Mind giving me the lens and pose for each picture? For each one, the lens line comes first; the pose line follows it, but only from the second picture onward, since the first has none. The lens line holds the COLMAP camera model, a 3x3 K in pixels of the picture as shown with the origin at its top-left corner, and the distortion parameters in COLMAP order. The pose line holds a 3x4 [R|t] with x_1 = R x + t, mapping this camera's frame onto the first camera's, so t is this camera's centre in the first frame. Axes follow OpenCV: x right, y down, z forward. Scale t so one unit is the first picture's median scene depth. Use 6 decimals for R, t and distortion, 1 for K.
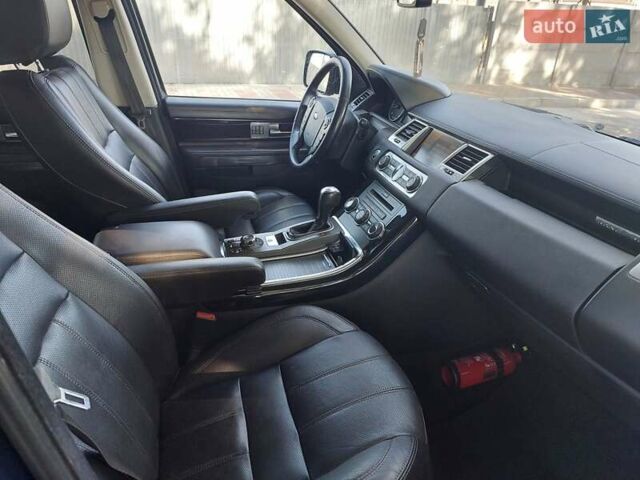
lens RADIAL K [[441.8, 0, 318.0], [0, 441.8, 245.3], [0, 0, 1]] dist [0.019742, -0.019811]
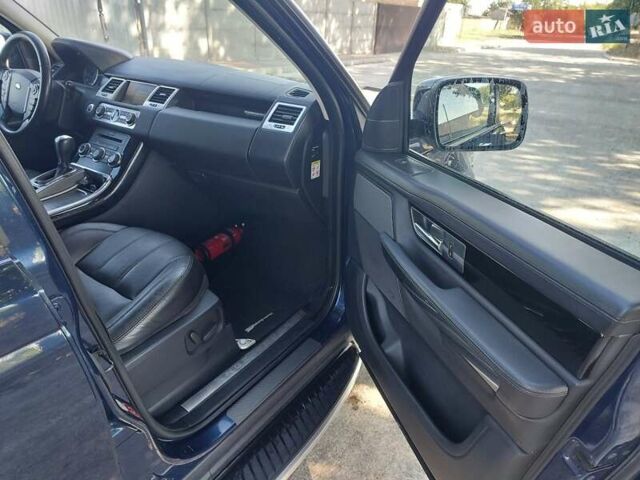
lens RADIAL K [[441.8, 0, 324.1], [0, 441.8, 241.0], [0, 0, 1]] dist [0.019742, -0.019811]
pose [[0.768386, -0.307698, 0.561164, -0.184755], [0.294401, 0.948497, 0.116965, 0.203712], [-0.568253, 0.075333, 0.819399, -0.386396]]
